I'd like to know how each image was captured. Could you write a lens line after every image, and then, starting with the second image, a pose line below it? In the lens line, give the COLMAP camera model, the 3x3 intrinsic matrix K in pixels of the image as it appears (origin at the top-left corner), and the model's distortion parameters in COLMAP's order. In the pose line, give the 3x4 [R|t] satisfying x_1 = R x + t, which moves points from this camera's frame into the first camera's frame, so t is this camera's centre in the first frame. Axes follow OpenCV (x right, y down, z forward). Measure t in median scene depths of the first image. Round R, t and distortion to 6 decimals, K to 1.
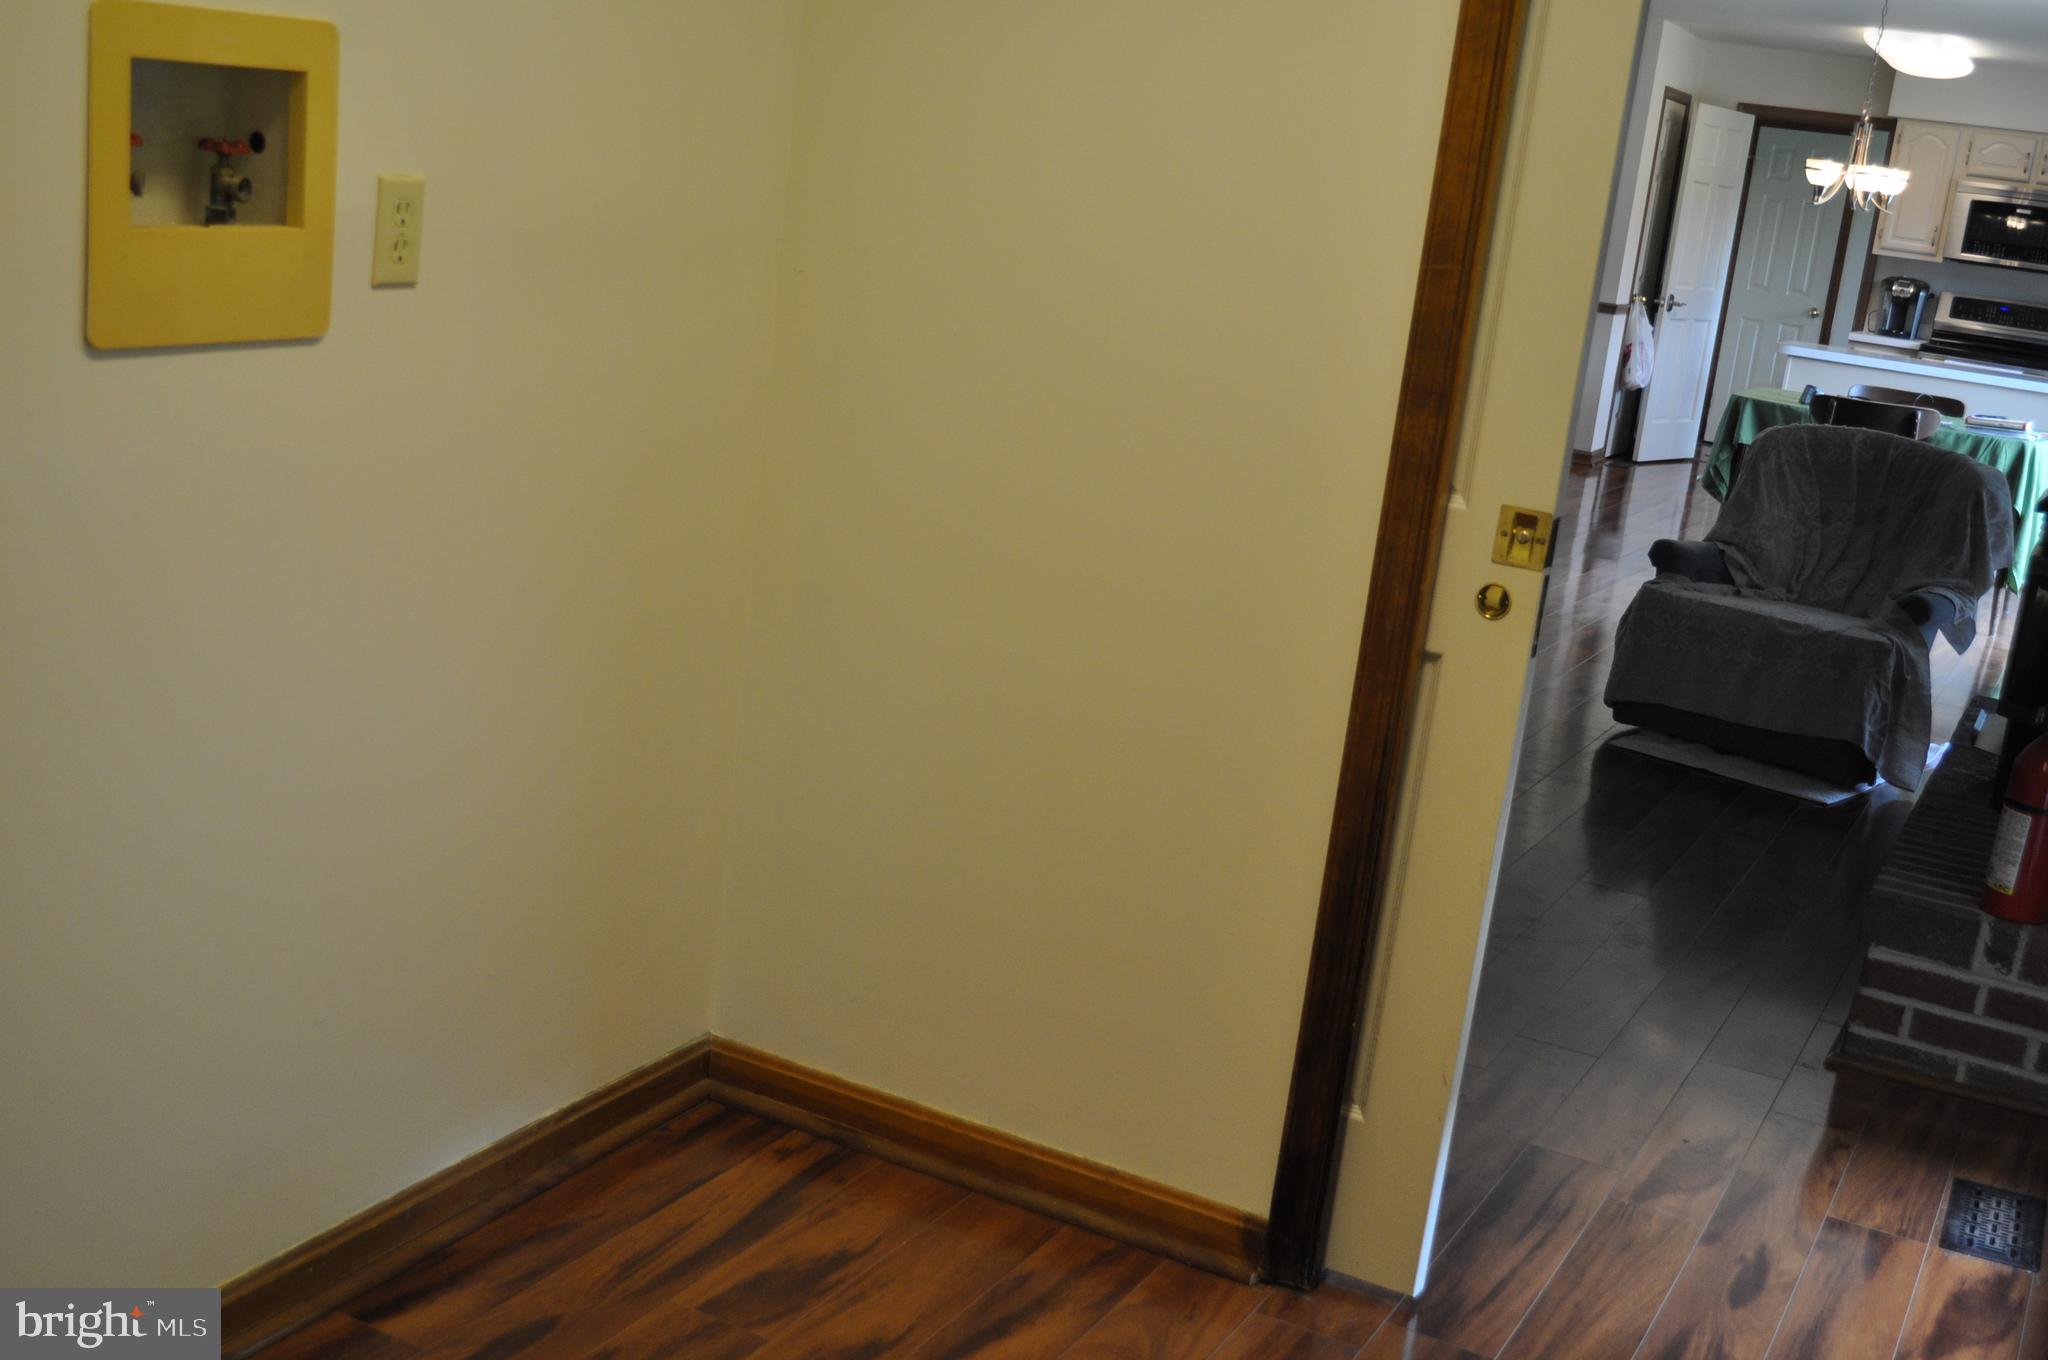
lens RADIAL K [[2228.0, 0, 1024.0], [0, 2228.0, 680.0], [0, 0, 1]] dist [-0.060426, 0.010671]
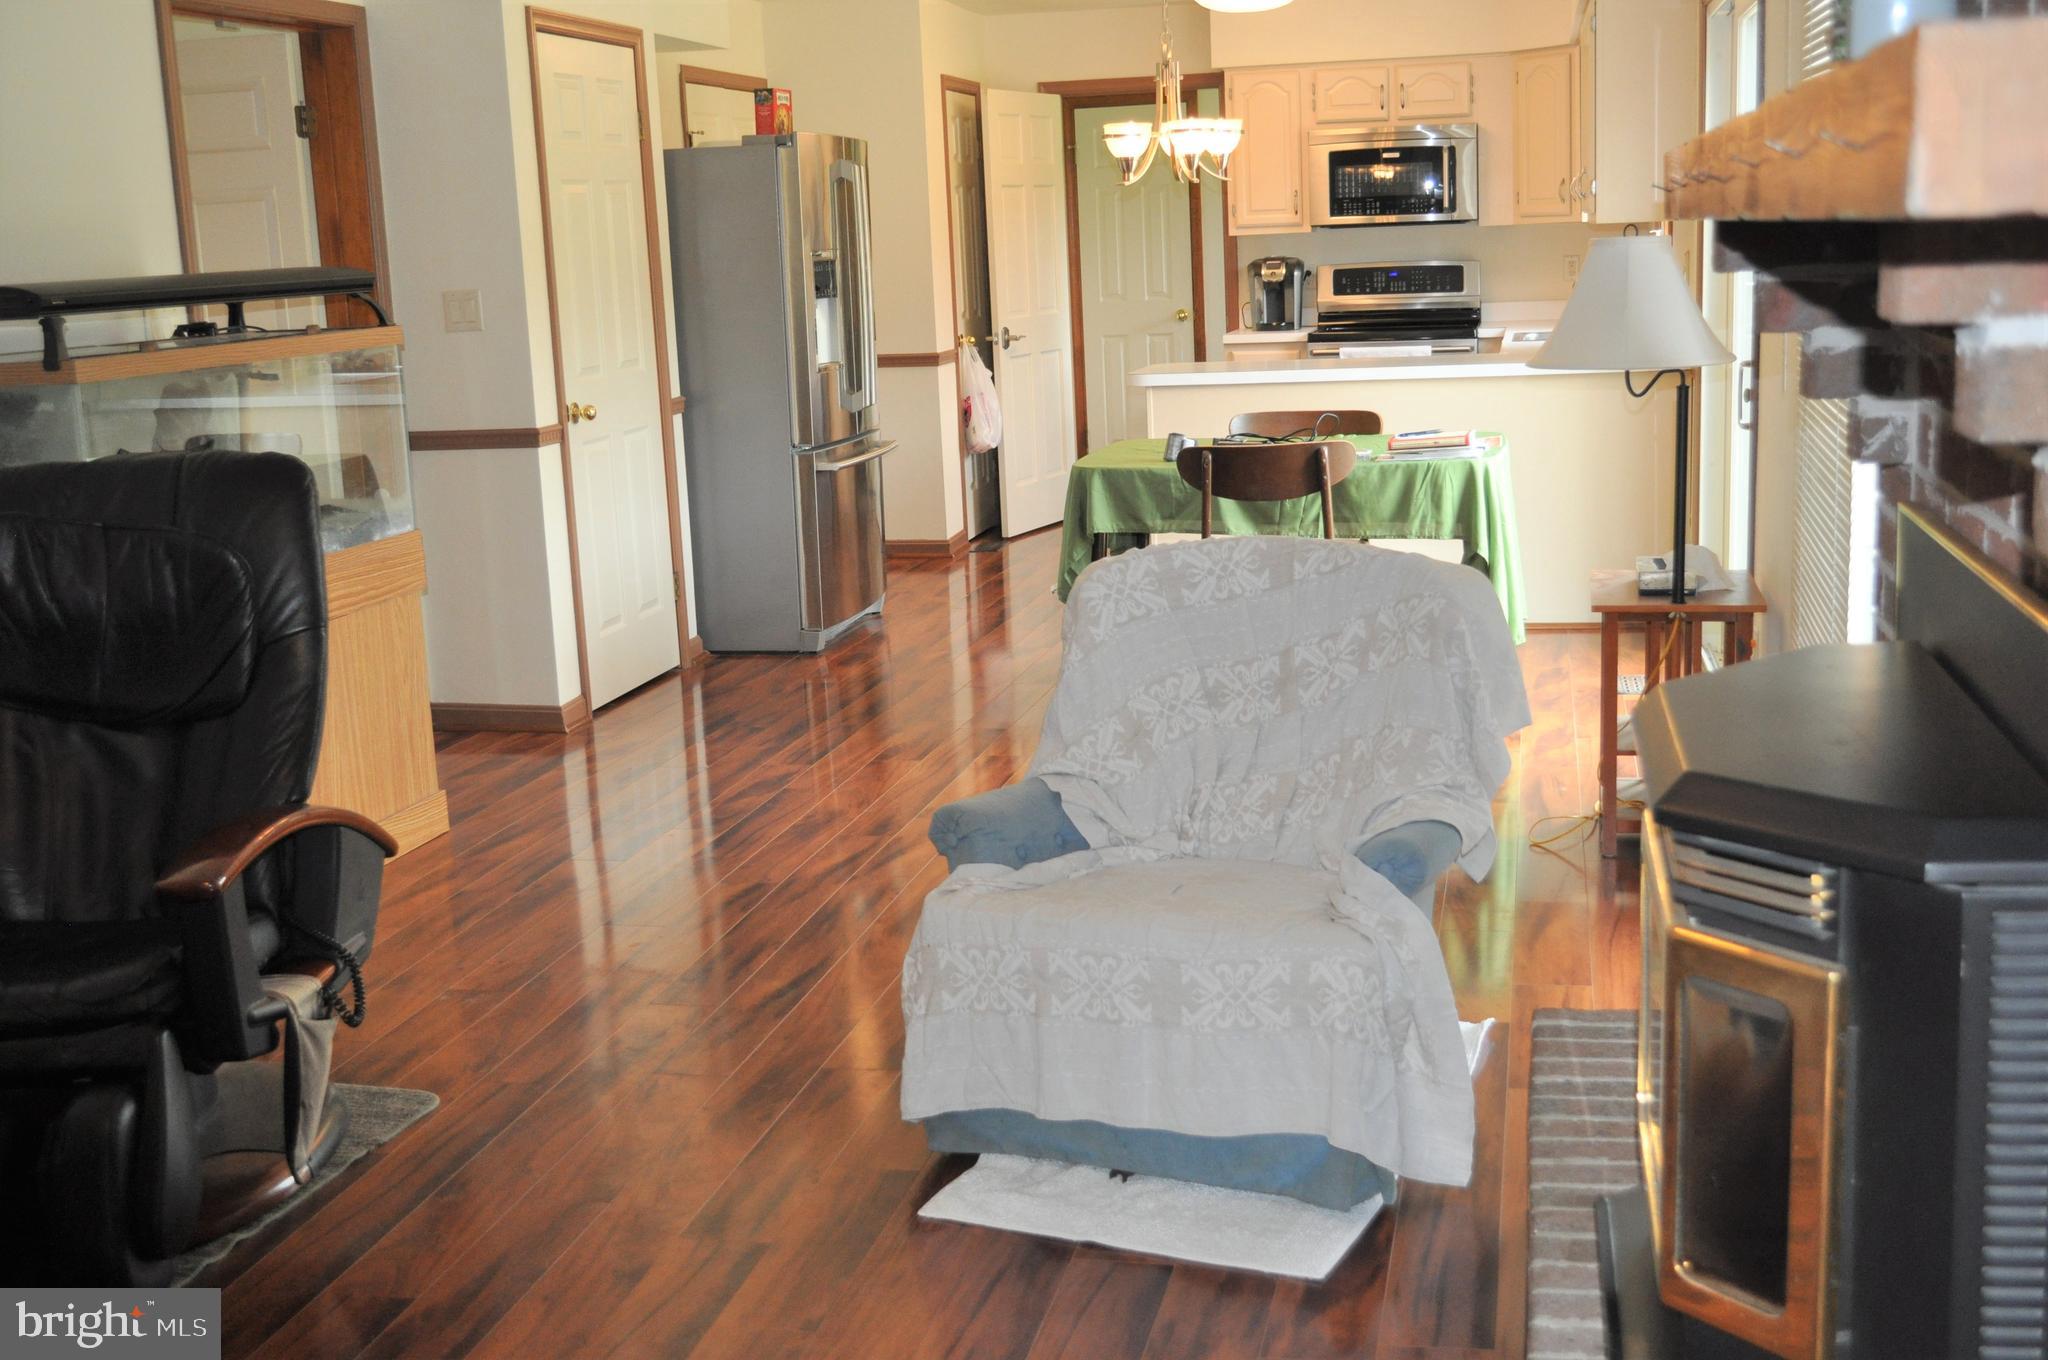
lens RADIAL K [[2228.0, 0, 1024.0], [0, 2228.0, 680.0], [0, 0, 1]] dist [-0.060426, 0.010671]
pose [[0.952428, -0.205650, 0.224921, 0.092145], [0.212496, 0.977141, -0.006394, -0.042814], [-0.218465, 0.053885, 0.974356, 0.219678]]
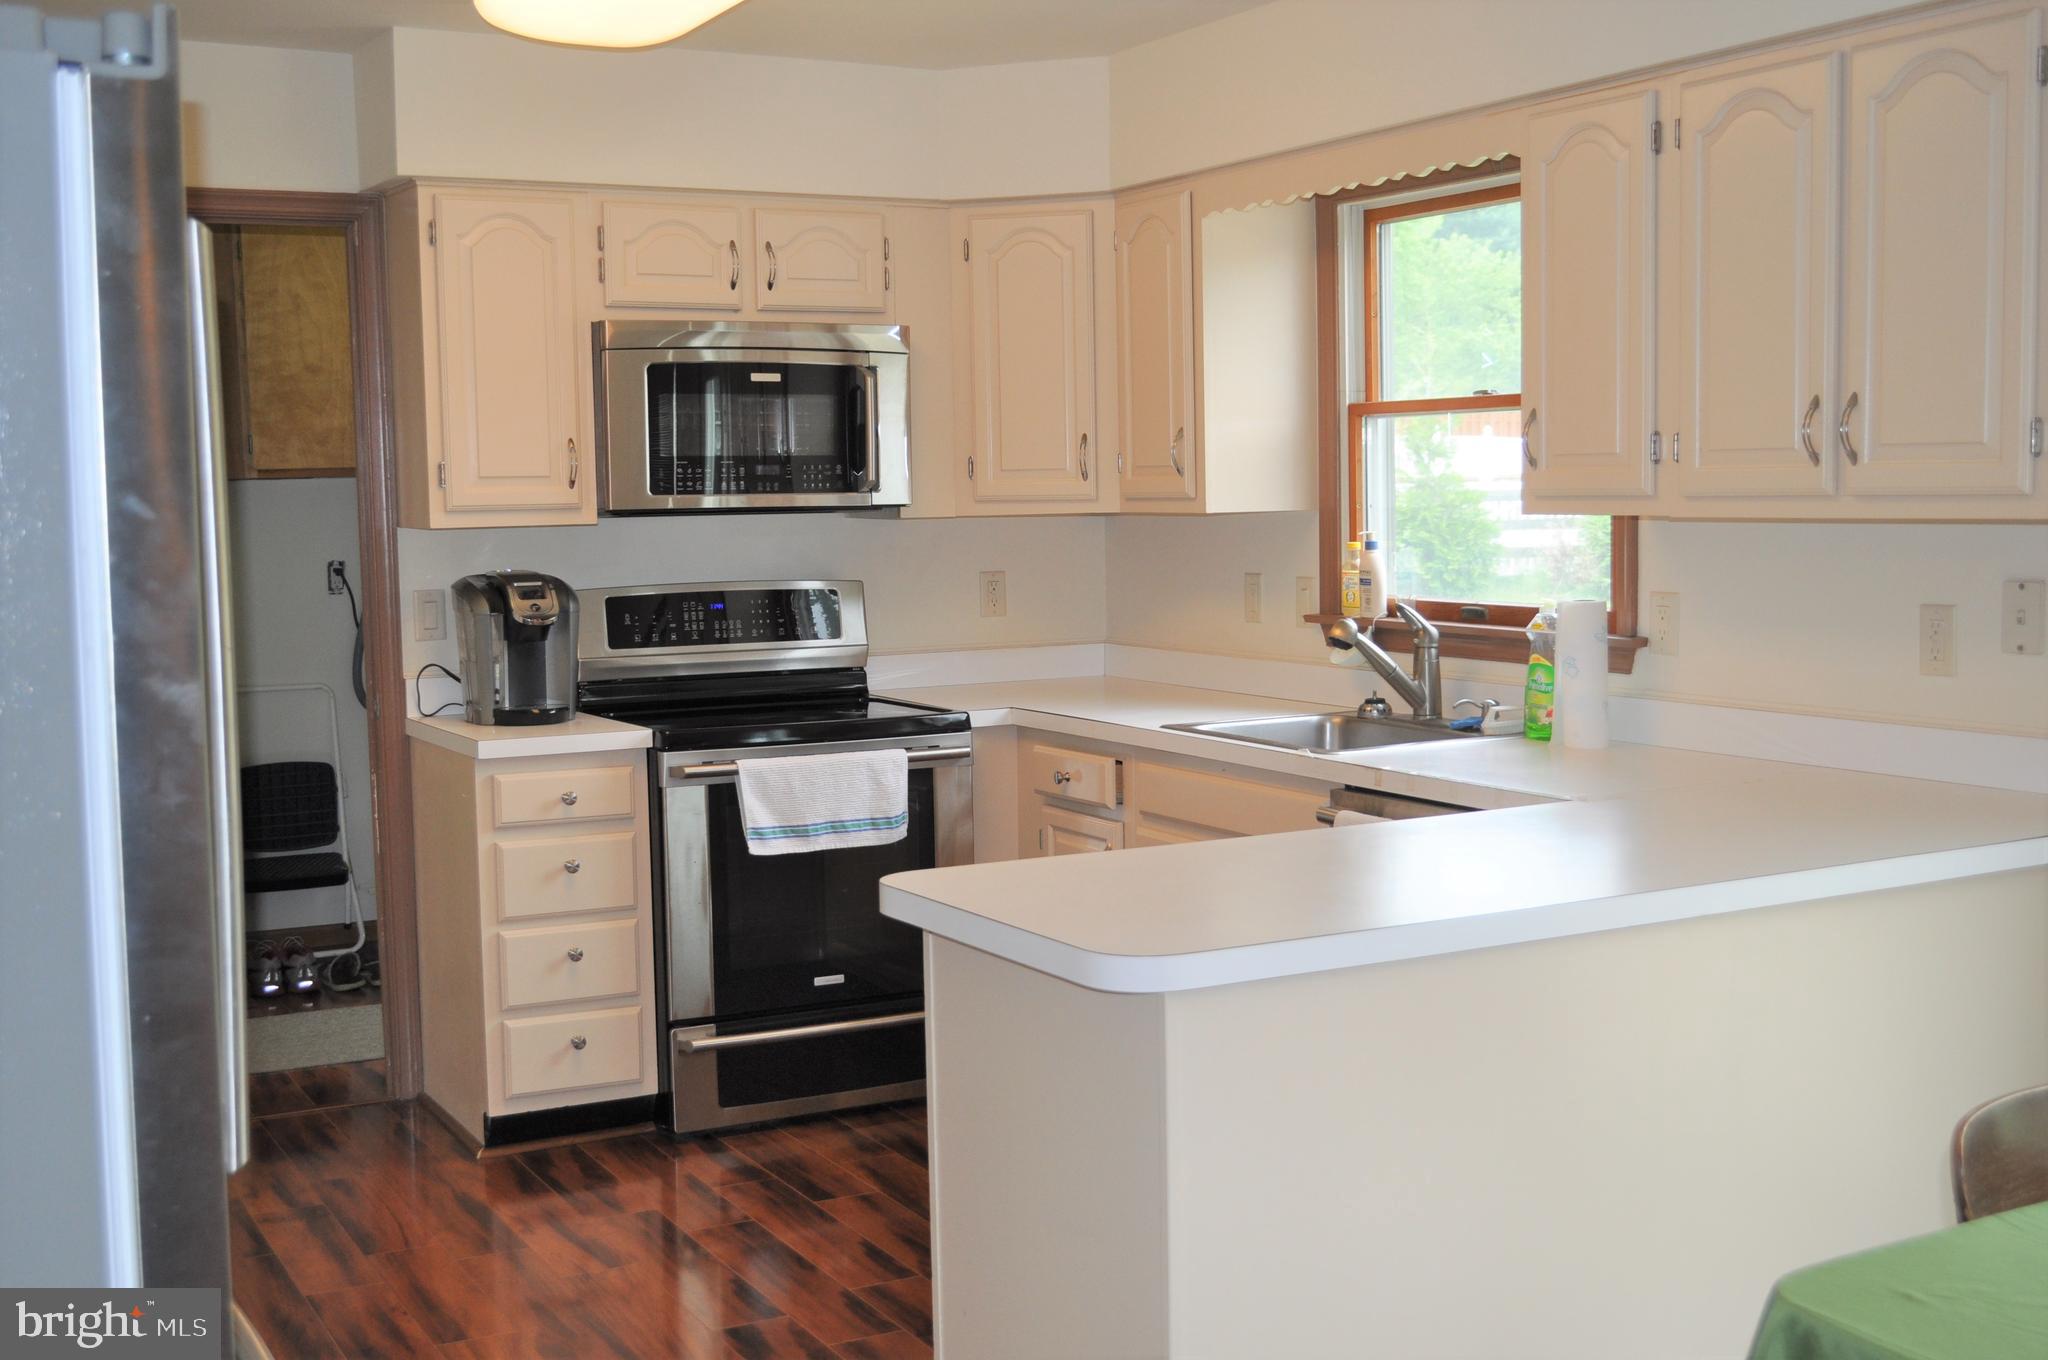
lens RADIAL K [[2372.1, 0, 1024.0], [0, 2372.1, 680.0], [0, 0, 1]] dist [-0.003406, 0.007879]
pose [[0.550848, -0.195053, 0.811493, 0.098407], [0.272520, 0.961049, 0.046012, -0.159439], [-0.788860, 0.195802, 0.582547, 0.682752]]
